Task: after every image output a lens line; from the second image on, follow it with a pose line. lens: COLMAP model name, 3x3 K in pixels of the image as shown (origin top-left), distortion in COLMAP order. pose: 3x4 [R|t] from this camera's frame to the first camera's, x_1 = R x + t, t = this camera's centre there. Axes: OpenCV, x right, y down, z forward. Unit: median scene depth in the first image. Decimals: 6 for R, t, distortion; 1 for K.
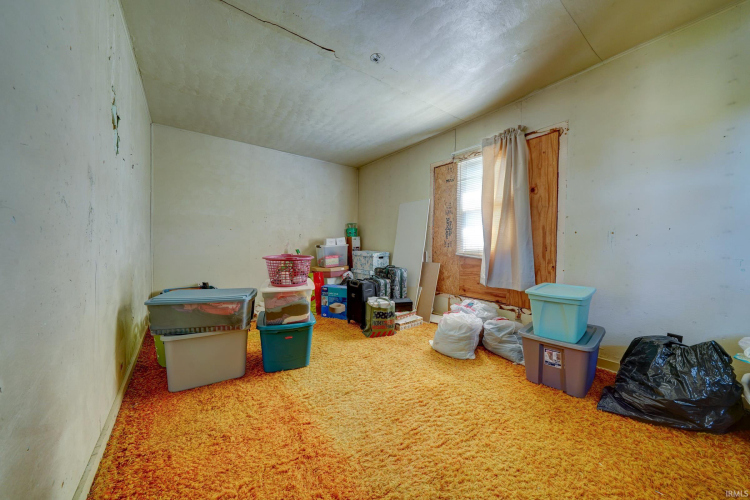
lens RADIAL K [[257.6, 0, 375.2], [0, 257.6, 254.1], [0, 0, 1]] dist [0.000026, -0.000016]
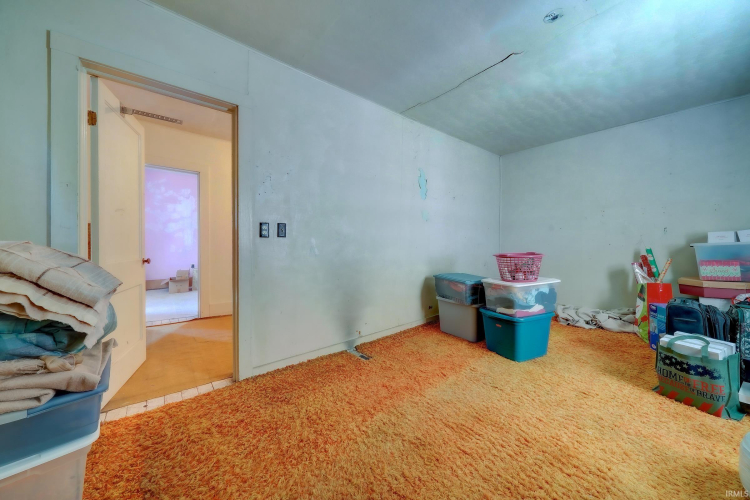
lens RADIAL K [[260.7, 0, 375.0], [0, 260.7, 250.0], [0, 0, 1]] dist [-0.000675, -0.000065]
pose [[0.053258, 0.016614, -0.998443, 0.759226], [-0.032759, 0.999352, 0.014882, -0.005596], [0.998043, 0.031915, 0.053768, 0.382300]]
